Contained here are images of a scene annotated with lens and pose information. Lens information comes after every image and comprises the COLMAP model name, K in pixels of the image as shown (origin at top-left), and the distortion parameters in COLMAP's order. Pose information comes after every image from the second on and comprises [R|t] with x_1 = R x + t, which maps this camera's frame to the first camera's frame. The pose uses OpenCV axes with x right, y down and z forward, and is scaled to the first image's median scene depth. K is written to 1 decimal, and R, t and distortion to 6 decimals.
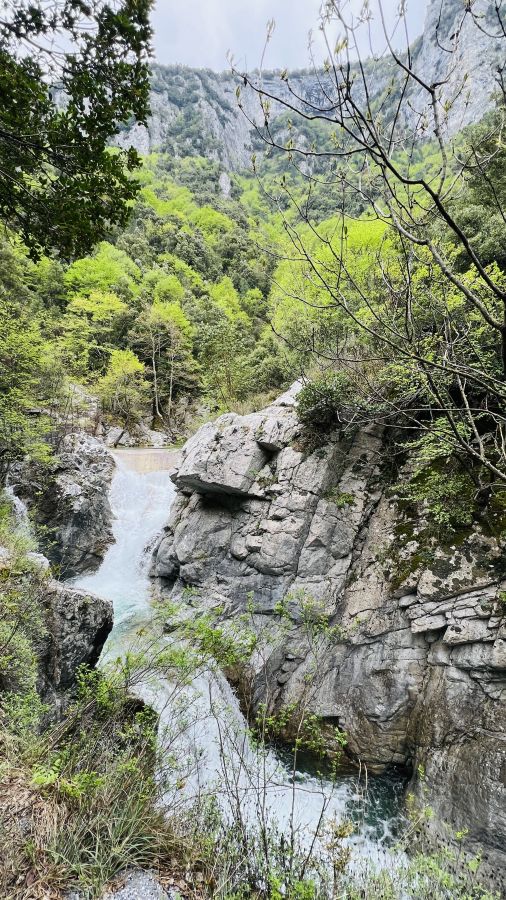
lens RADIAL K [[405.3, 0, 252.4], [0, 405.3, 448.7], [0, 0, 1]] dist [-0.004259, -0.000114]
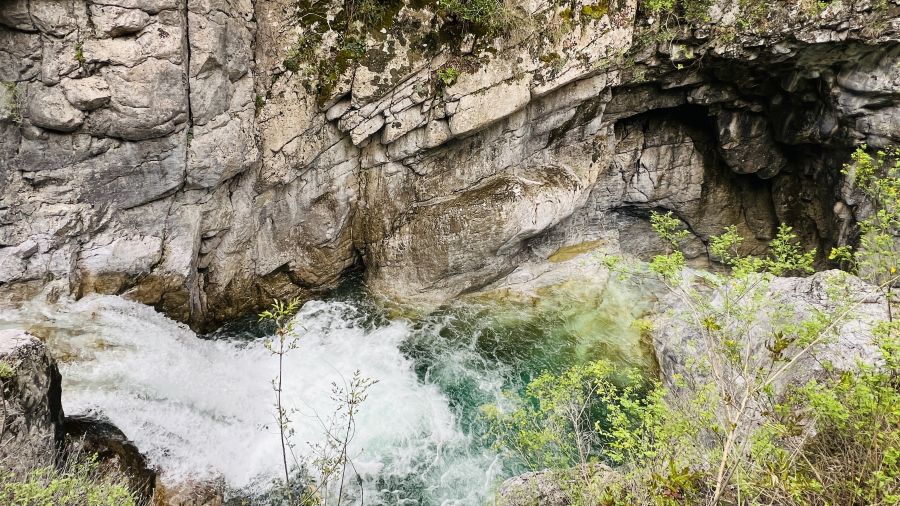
lens RADIAL K [[459.2, 0, 451.5], [0, 459.2, 256.1], [0, 0, 1]] dist [-0.002655, -0.000352]
pose [[0.554585, -0.512396, 0.655656, -0.243492], [-0.043782, 0.768870, 0.637905, -0.001596], [-0.830974, -0.382478, 0.403970, 0.311563]]
